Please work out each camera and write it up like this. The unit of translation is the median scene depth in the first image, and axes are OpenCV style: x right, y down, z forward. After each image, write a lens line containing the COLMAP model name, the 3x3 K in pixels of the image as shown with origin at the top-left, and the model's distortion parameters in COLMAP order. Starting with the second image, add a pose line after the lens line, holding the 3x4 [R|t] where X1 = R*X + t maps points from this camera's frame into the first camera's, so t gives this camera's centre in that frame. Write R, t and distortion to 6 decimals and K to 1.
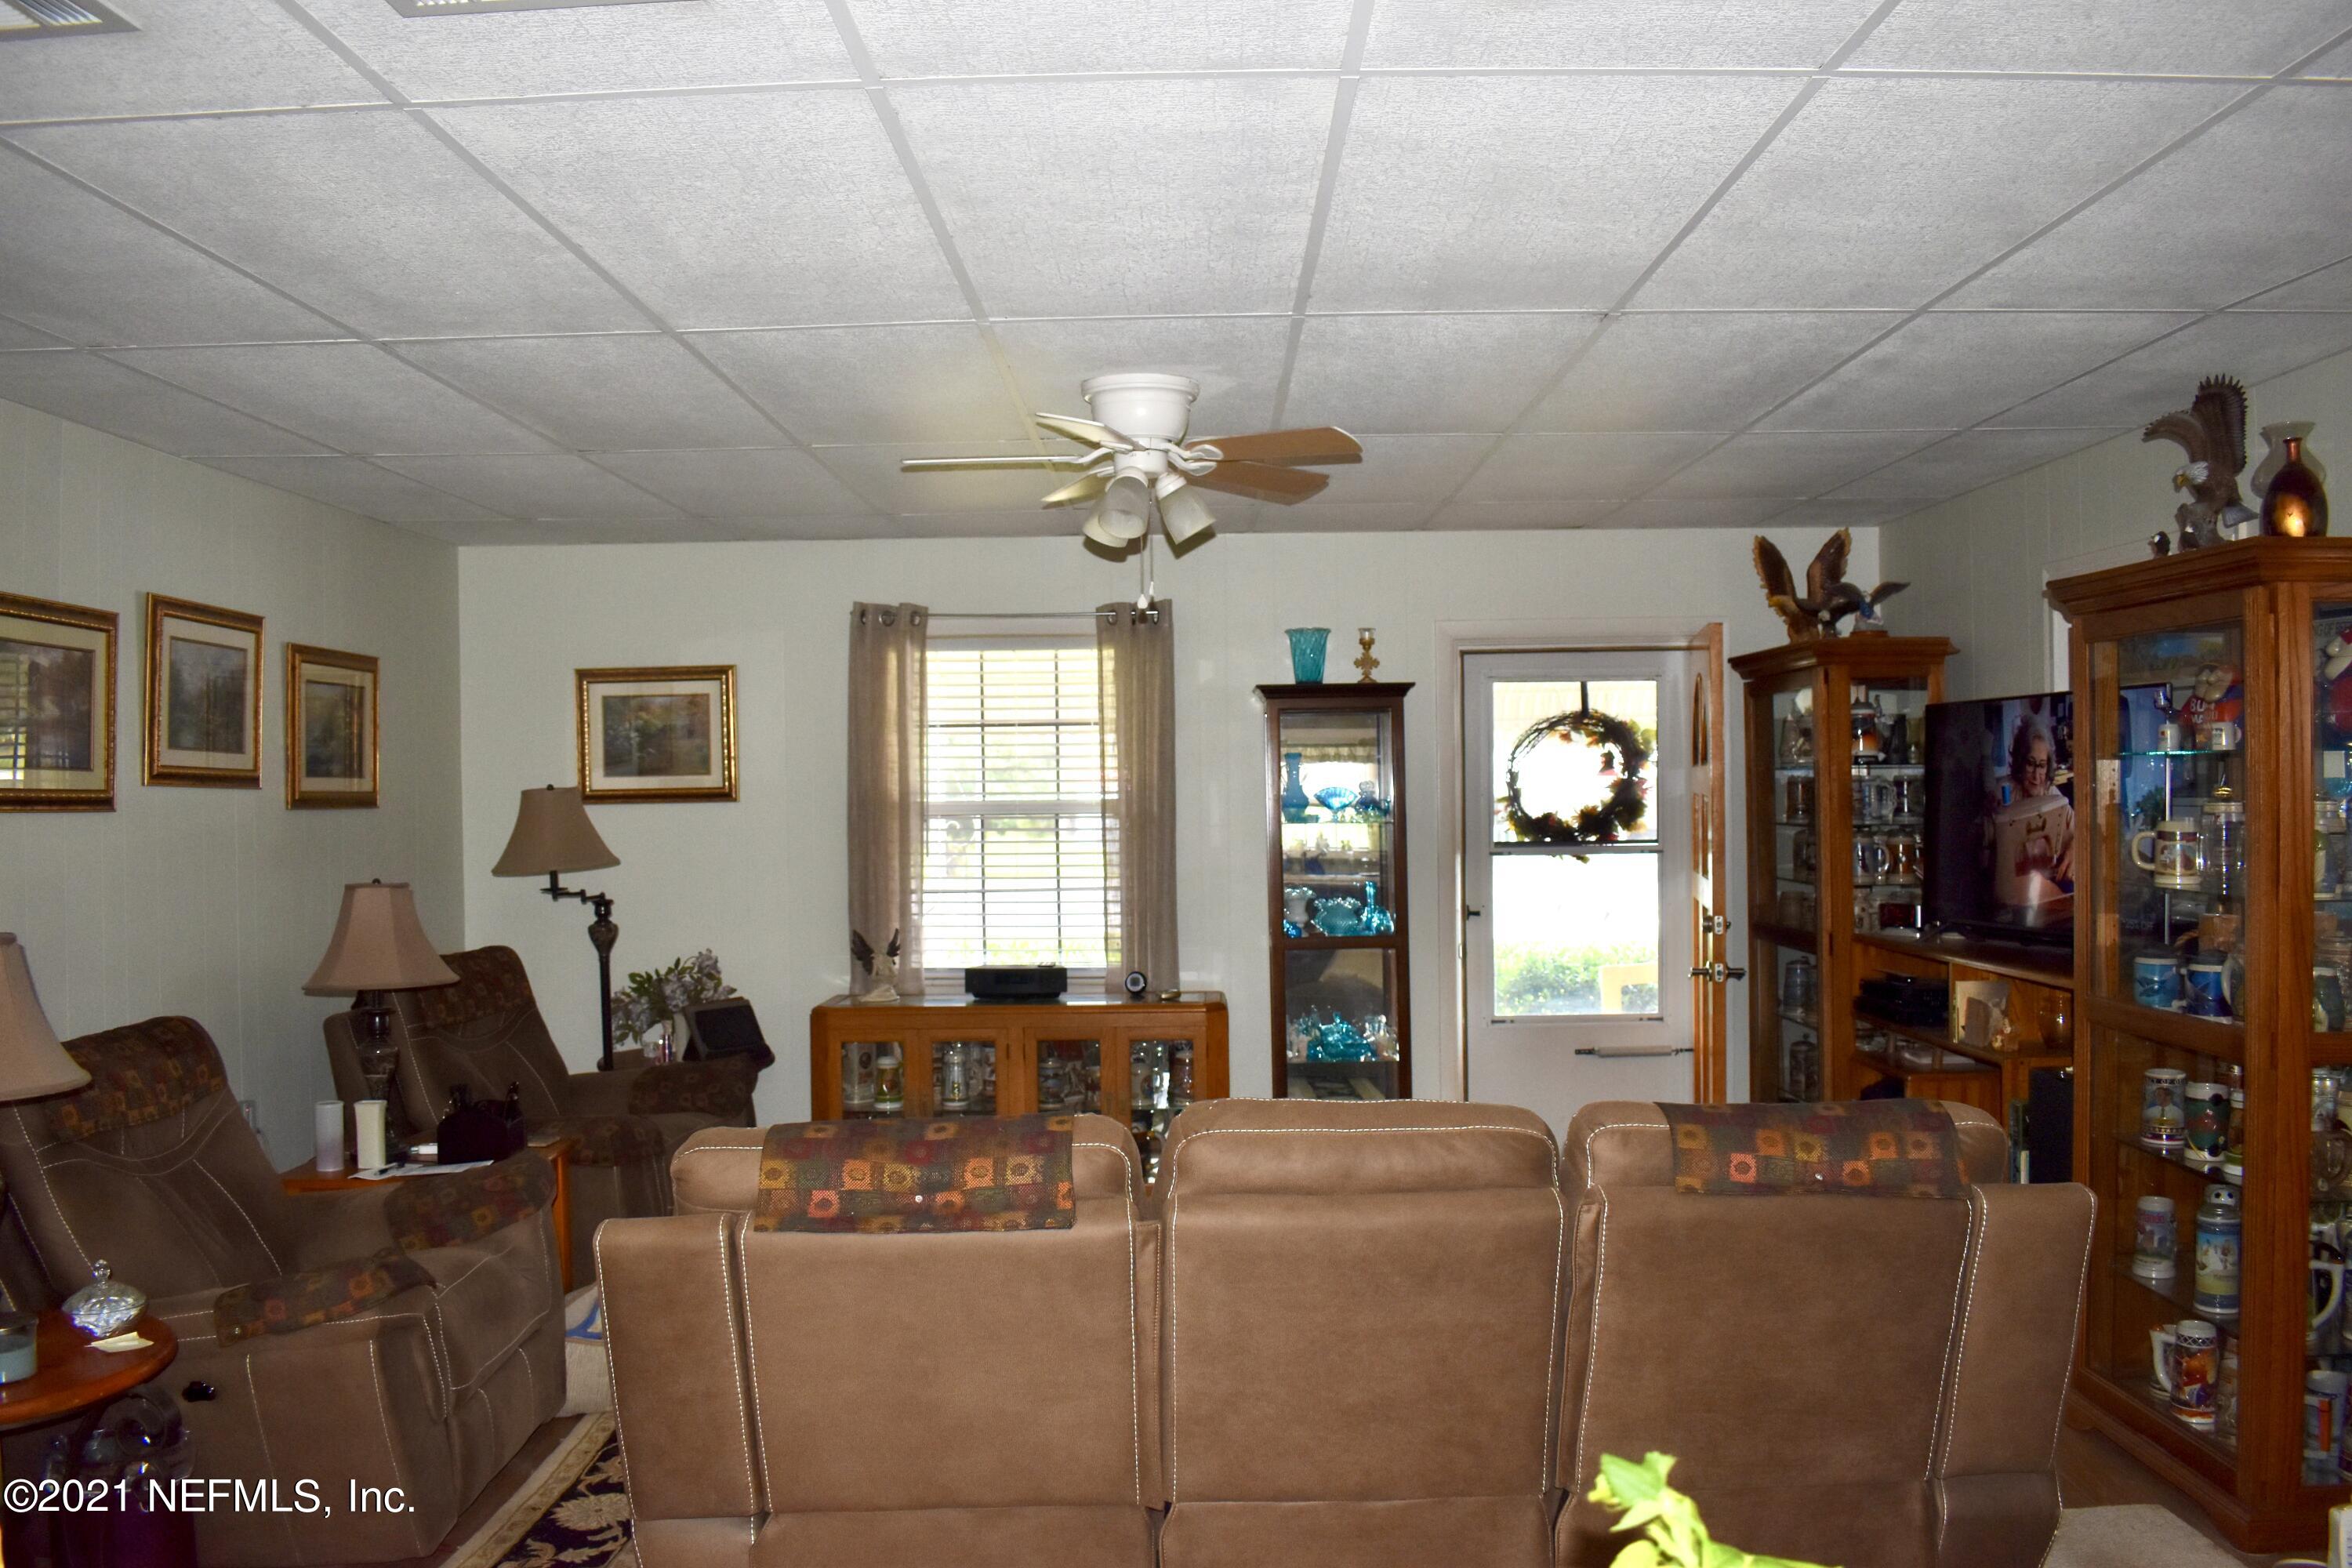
lens RADIAL K [[1857.0, 0, 1176.0], [0, 1857.0, 784.0], [0, 0, 1]] dist [-0.097178, 0.001367]
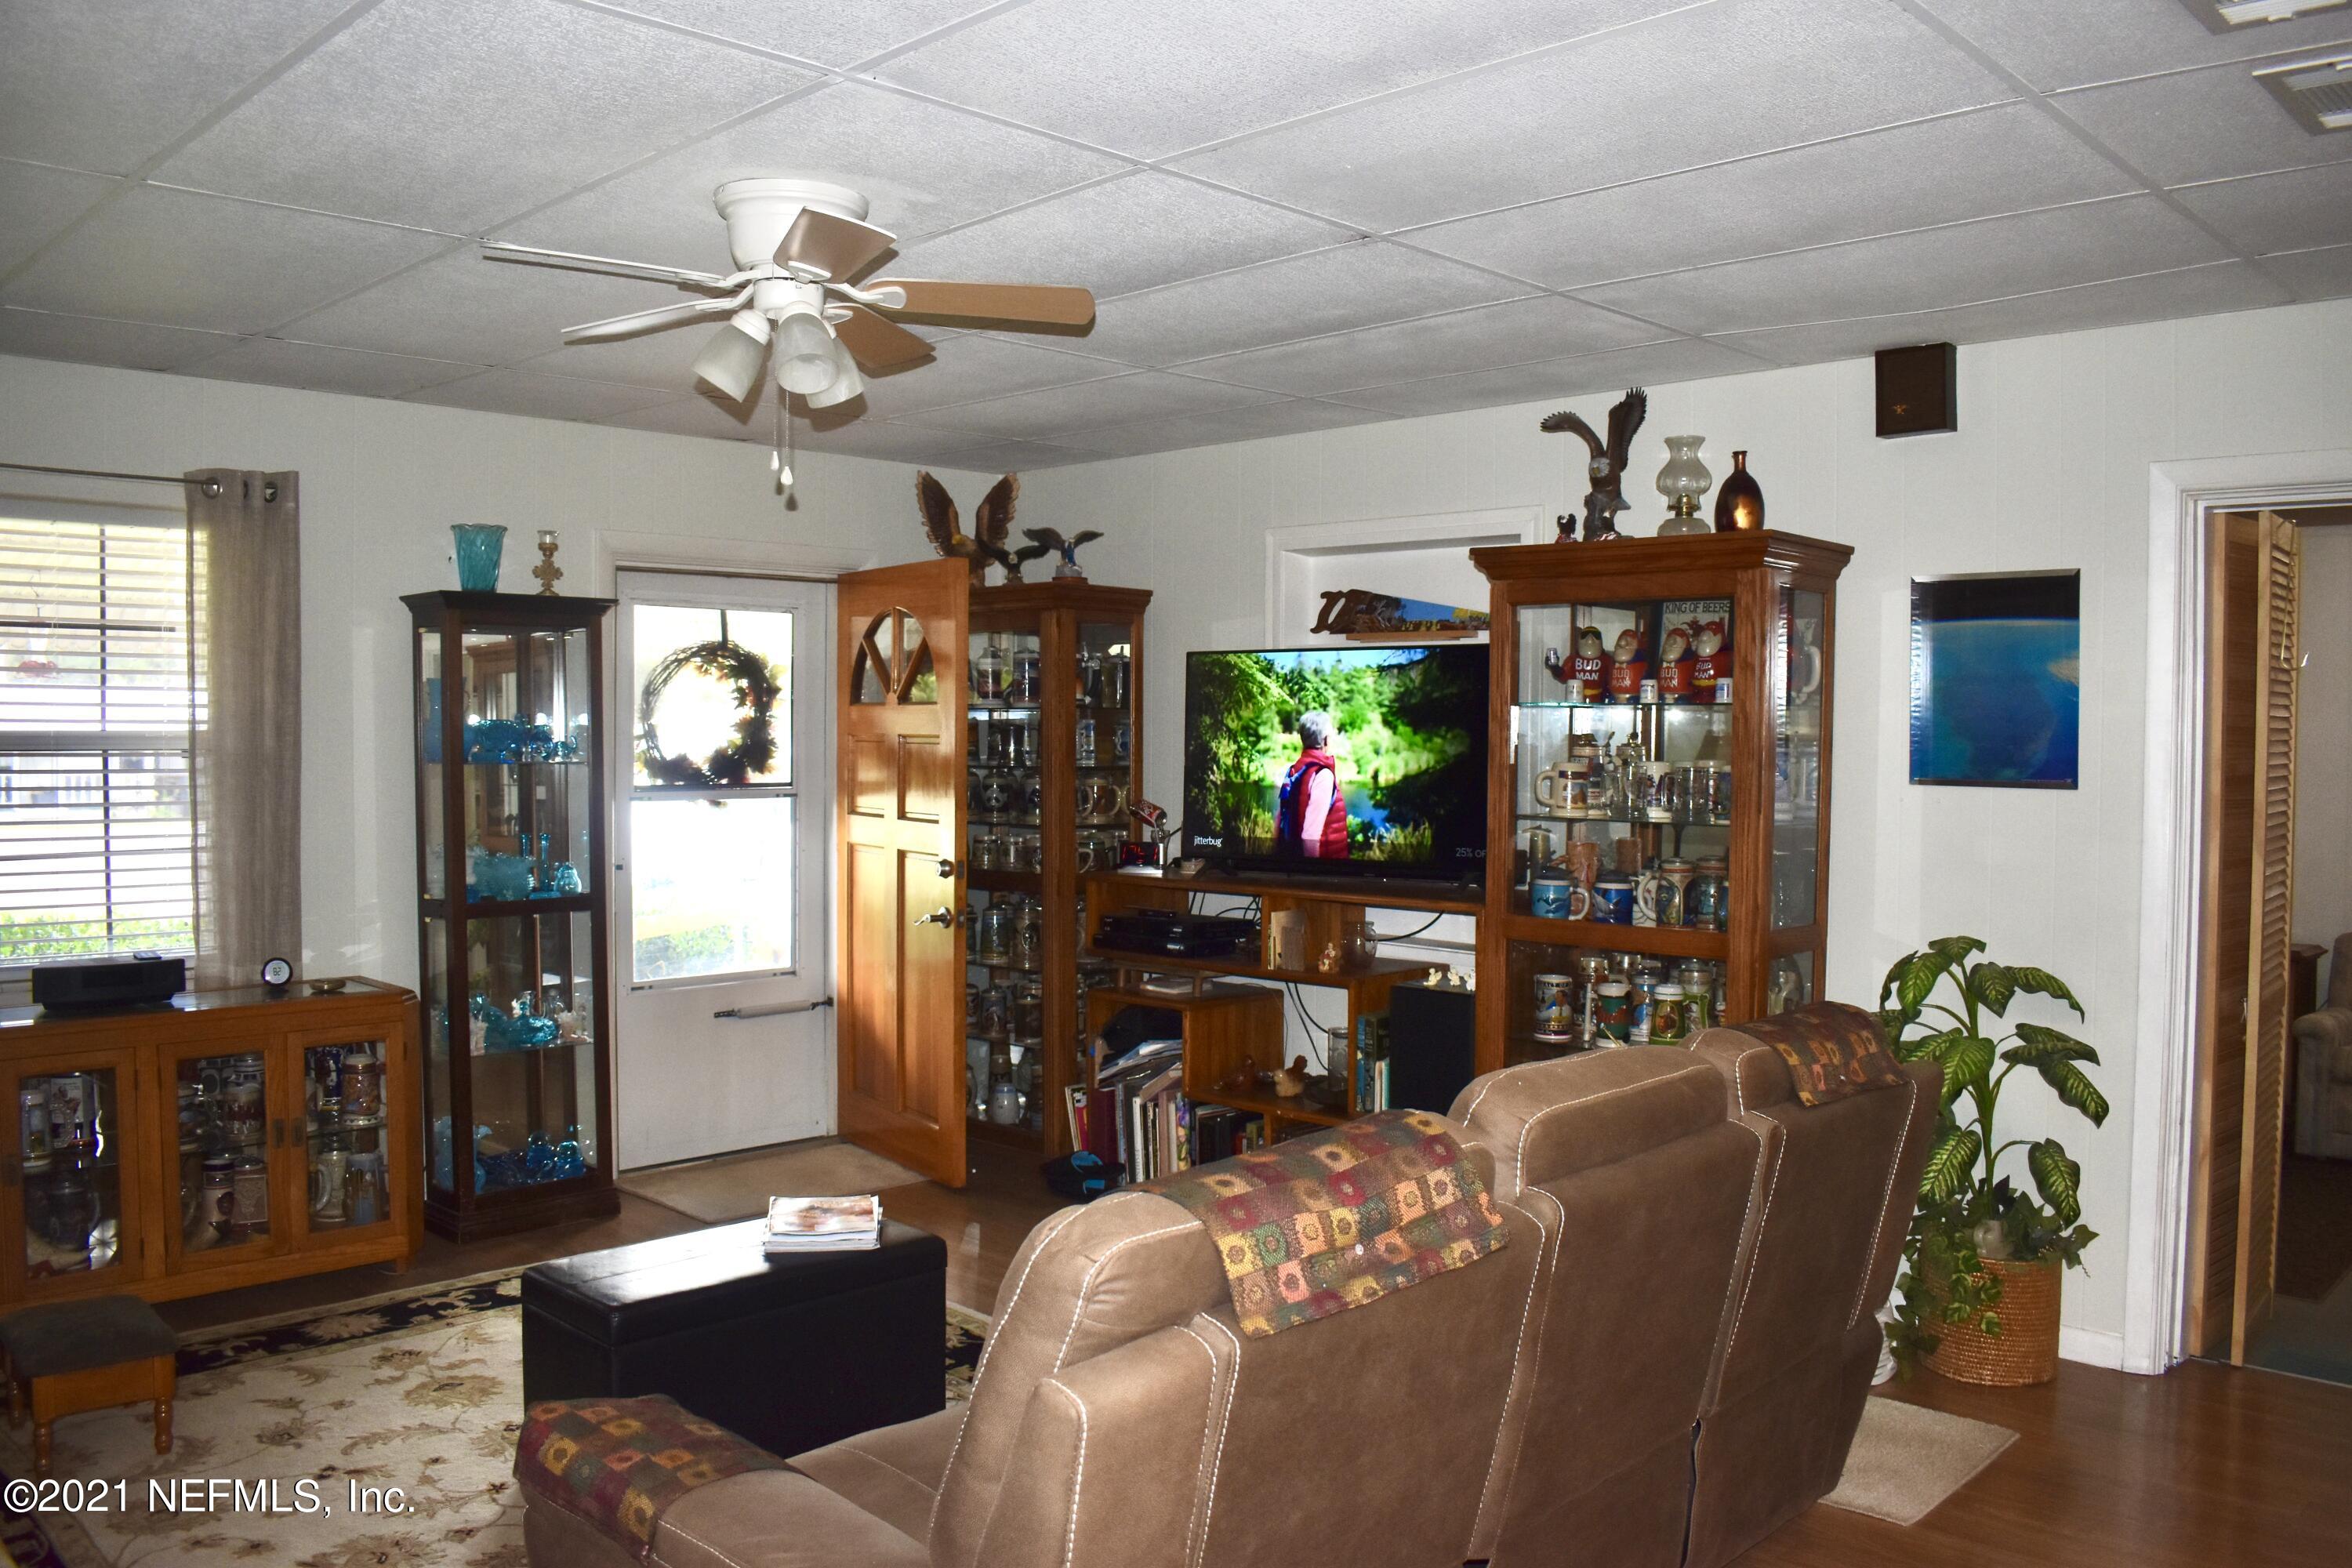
lens RADIAL K [[1857.0, 0, 1176.0], [0, 1857.0, 784.0], [0, 0, 1]] dist [-0.097178, 0.001367]
pose [[0.688513, -0.004076, 0.725212, -0.292368], [-0.016711, 0.999630, 0.021483, 0.007444], [-0.725031, -0.026911, 0.688190, 0.212488]]
